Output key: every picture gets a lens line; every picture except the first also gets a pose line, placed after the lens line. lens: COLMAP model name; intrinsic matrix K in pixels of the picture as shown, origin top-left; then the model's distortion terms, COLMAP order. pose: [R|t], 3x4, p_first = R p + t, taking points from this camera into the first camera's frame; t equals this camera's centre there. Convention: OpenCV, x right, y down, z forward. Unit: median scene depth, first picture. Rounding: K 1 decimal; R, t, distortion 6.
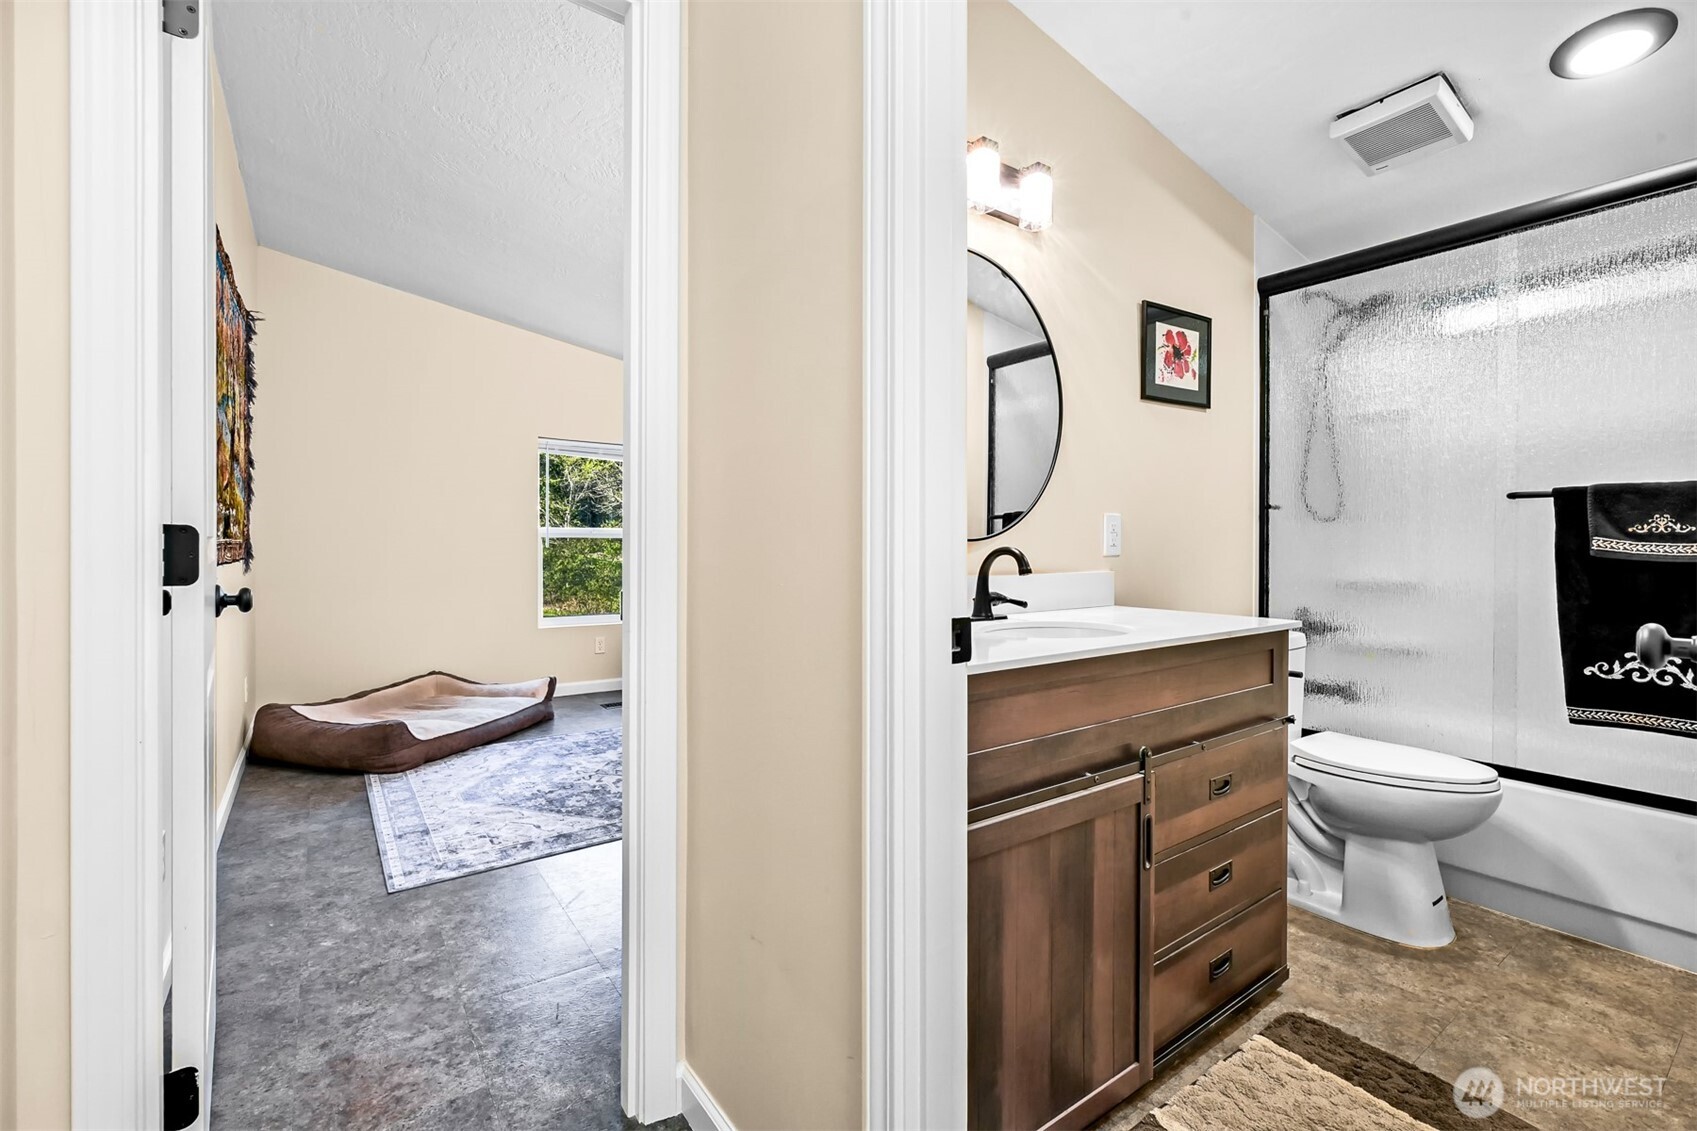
lens RADIAL K [[712.3, 0, 852.4], [0, 712.3, 547.8], [0, 0, 1]] dist [-0.000229, 0.000787]
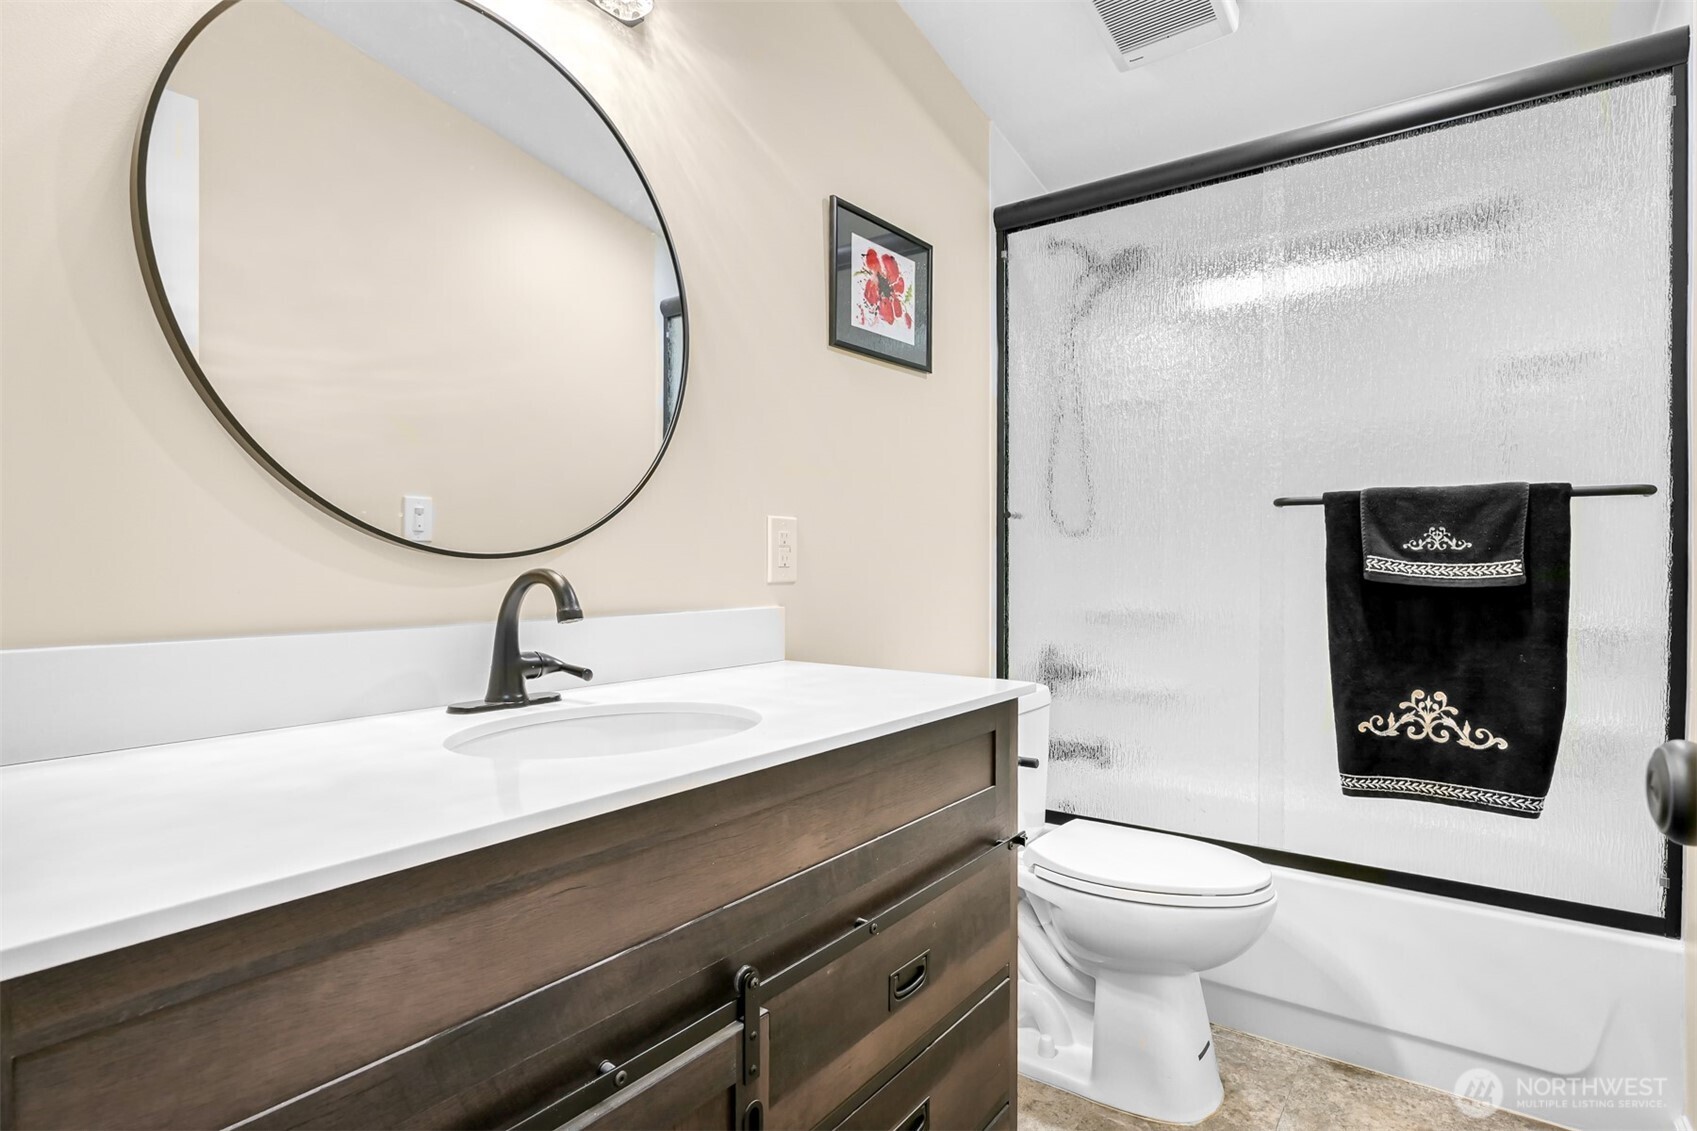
lens RADIAL K [[840.9, 0, 846.2], [0, 840.9, 568.9], [0, 0, 1]] dist [0.002651, 0.000374]
pose [[0.951521, -0.001052, 0.307583, 0.204623], [0.001699, 0.999997, -0.001835, 0.000247], [-0.307580, 0.002268, 0.951520, 0.287377]]
